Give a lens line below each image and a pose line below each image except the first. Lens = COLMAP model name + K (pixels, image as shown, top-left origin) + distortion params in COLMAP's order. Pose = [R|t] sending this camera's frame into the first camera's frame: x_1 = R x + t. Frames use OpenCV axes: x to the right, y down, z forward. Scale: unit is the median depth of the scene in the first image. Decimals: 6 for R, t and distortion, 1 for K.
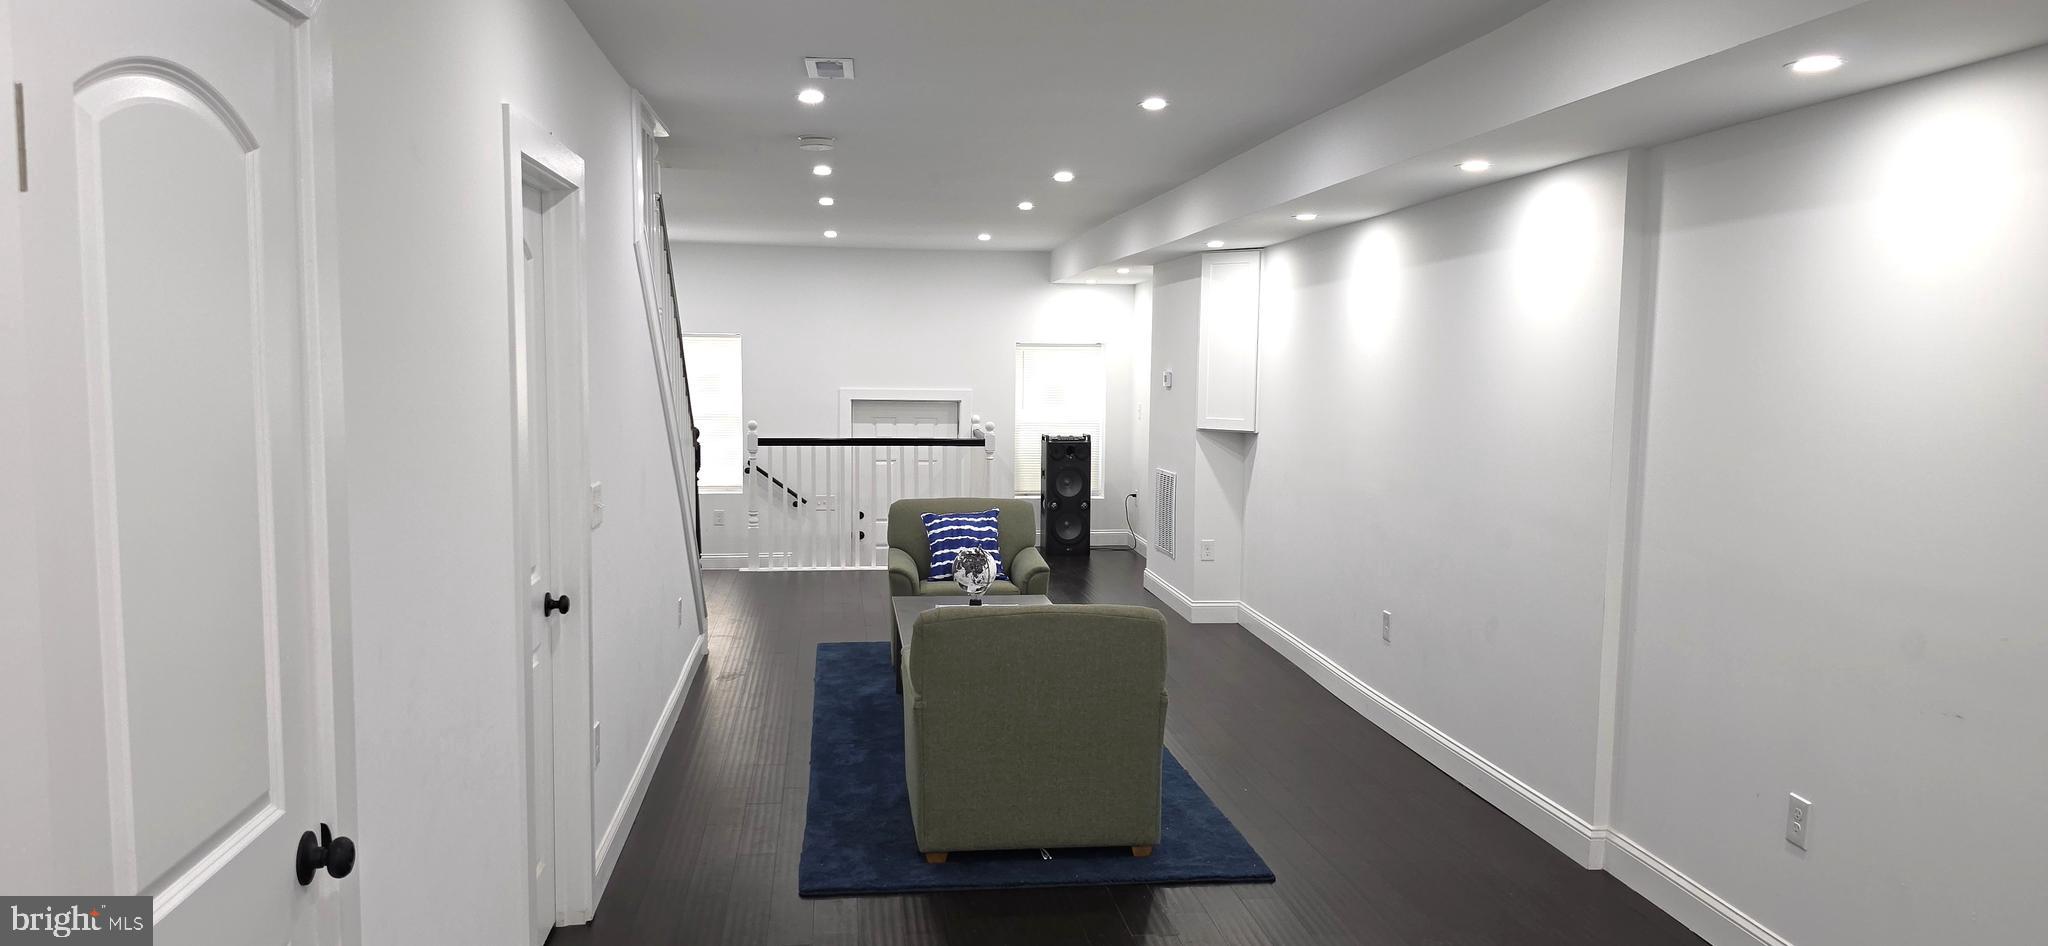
lens RADIAL K [[1414.0, 0, 975.3], [0, 1414.0, 453.4], [0, 0, 1]] dist [0.071325, -0.027308]
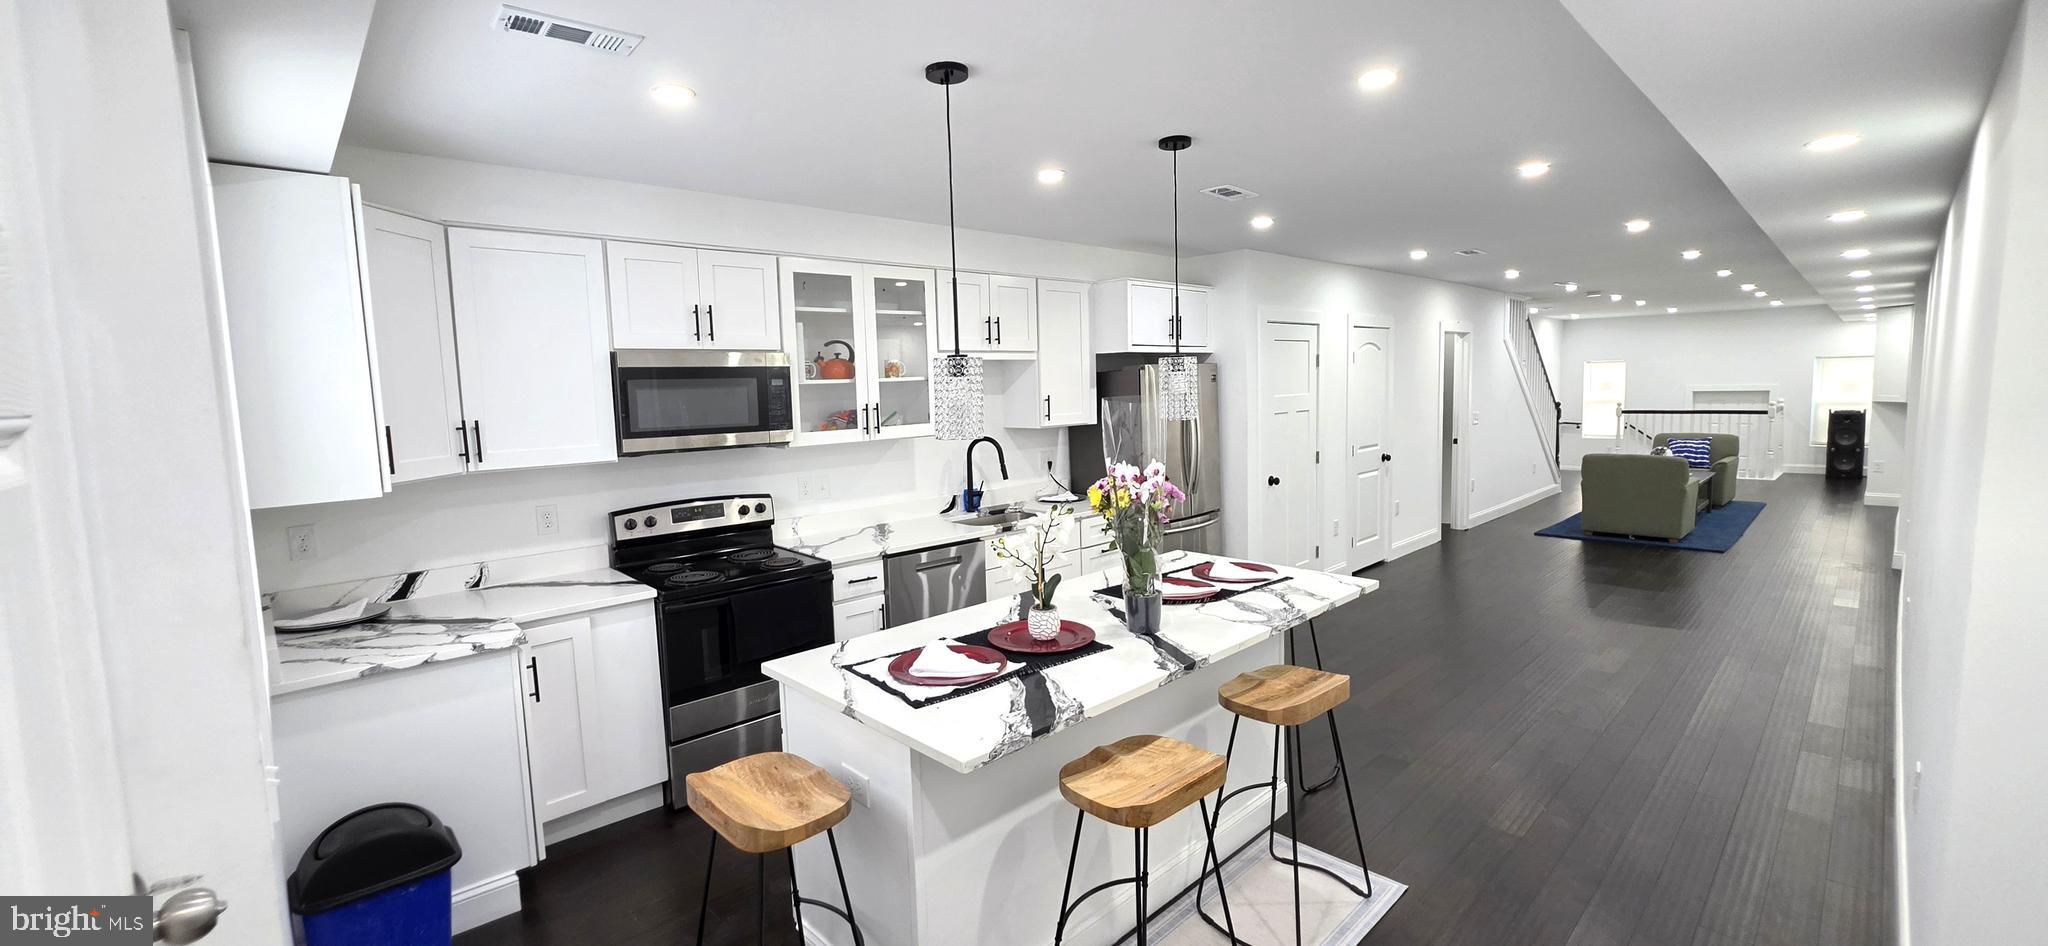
lens RADIAL K [[824.9, 0, 1005.6], [0, 824.9, 459.2], [0, 0, 1]] dist [-0.001007, -0.000693]
pose [[0.609485, 0.046954, -0.791406, 0.261560], [-0.021572, 0.998857, 0.042649, 0.029836], [0.792504, -0.008922, 0.609801, -0.476101]]
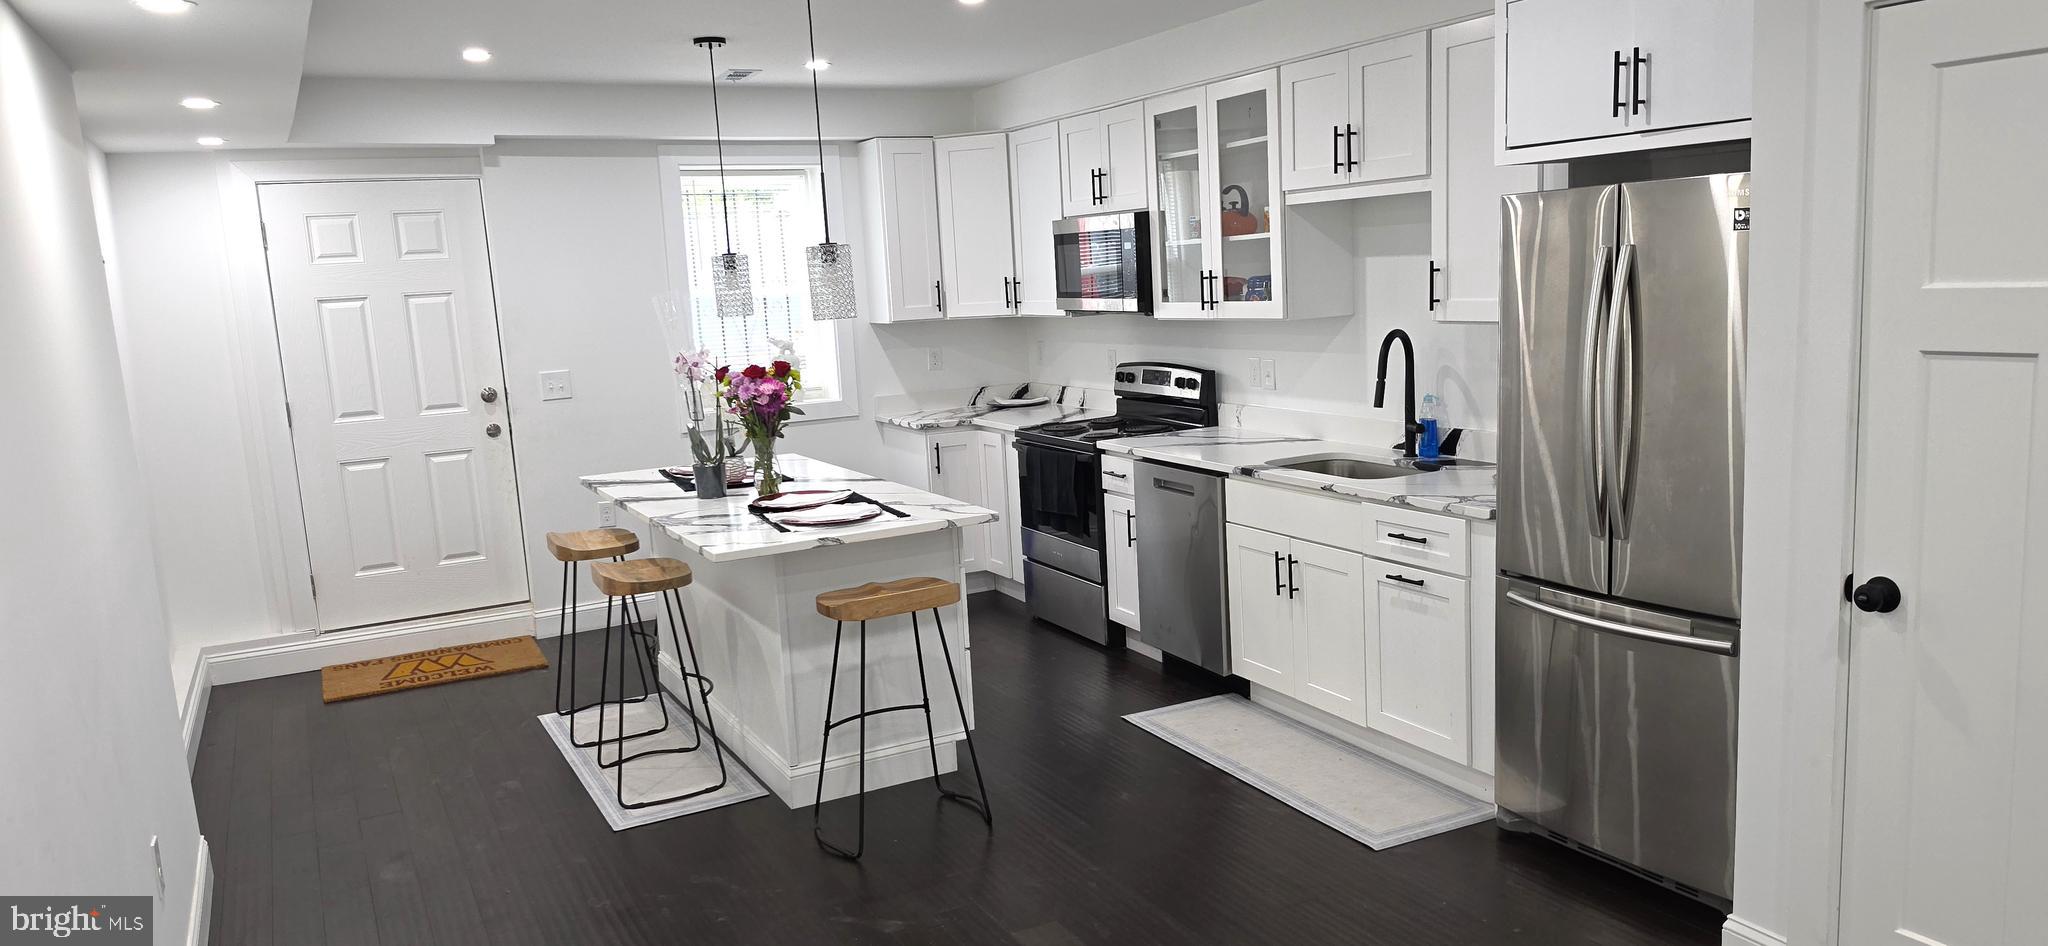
lens RADIAL K [[1414.0, 0, 1009.3], [0, 1414.0, 482.8], [0, 0, 1]] dist [0.071325, -0.027308]
pose [[-0.927774, 0.103468, -0.358509, 0.175048], [0.025548, 0.976146, 0.215608, -0.015967], [0.372266, 0.190877, -0.908286, 0.165944]]
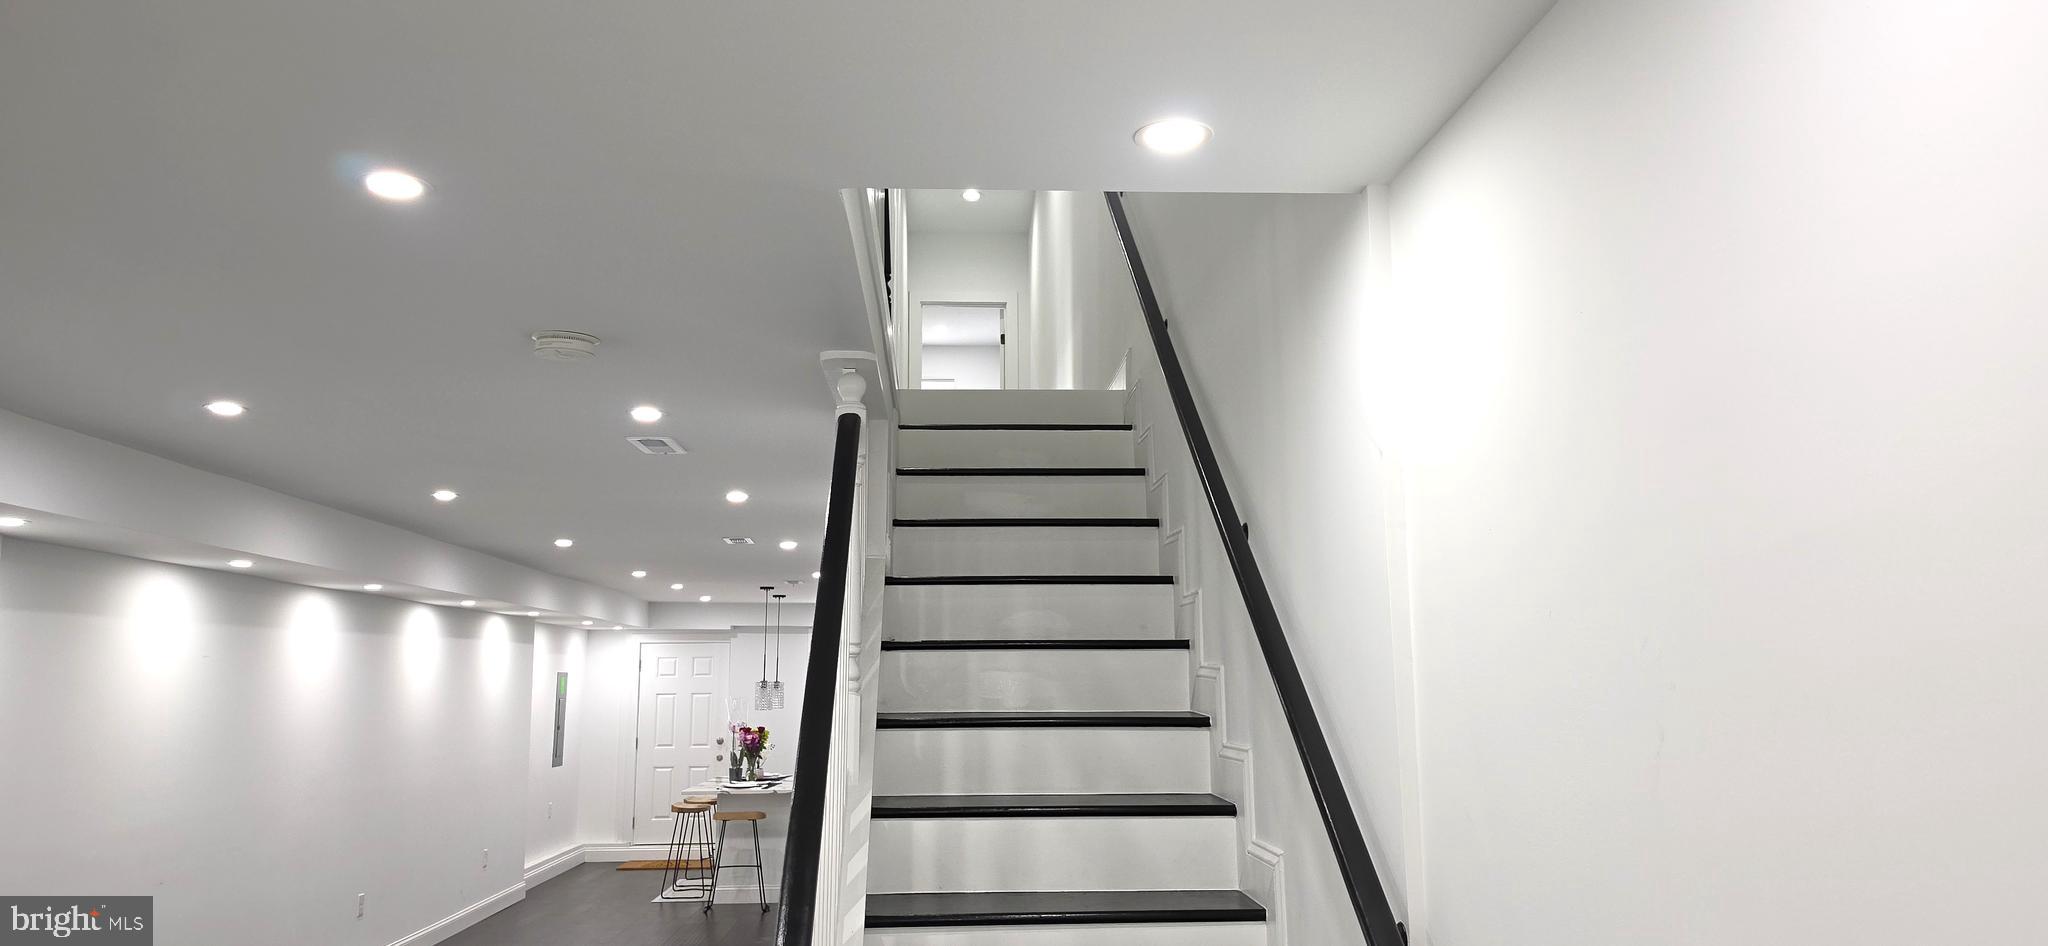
lens RADIAL K [[1414.0, 0, 1013.9], [0, 1414.0, 456.4], [0, 0, 1]] dist [0.071325, -0.027308]
pose [[-0.998602, 0.005091, 0.052605, -0.196306], [0.000000, 0.995349, -0.096330, -0.063698], [-0.052851, -0.096195, -0.993958, 0.865153]]
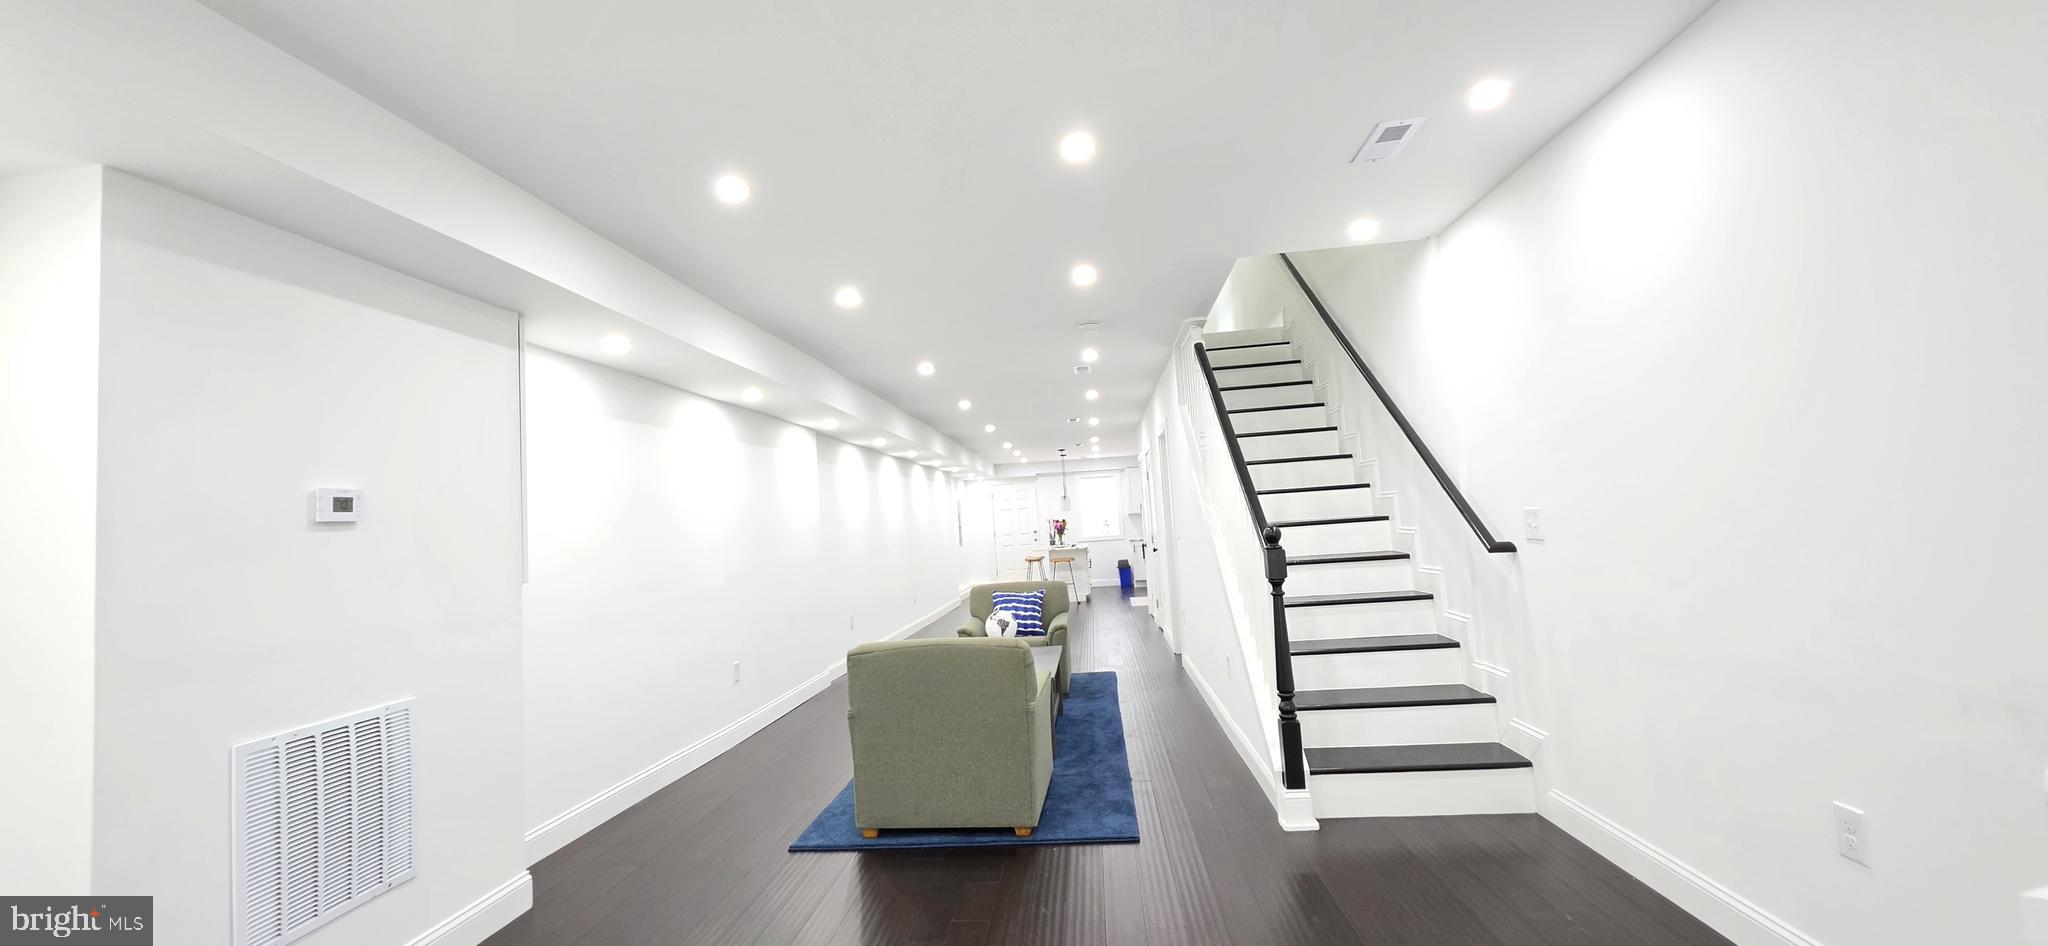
lens RADIAL K [[824.9, 0, 1003.4], [0, 824.9, 467.7], [0, 0, 1]] dist [-0.001007, -0.000693]
pose [[-0.974838, 0.071031, 0.211293, -0.123318], [0.070821, 0.997452, -0.008571, -0.035283], [-0.211364, 0.006609, -0.977385, 1.044243]]
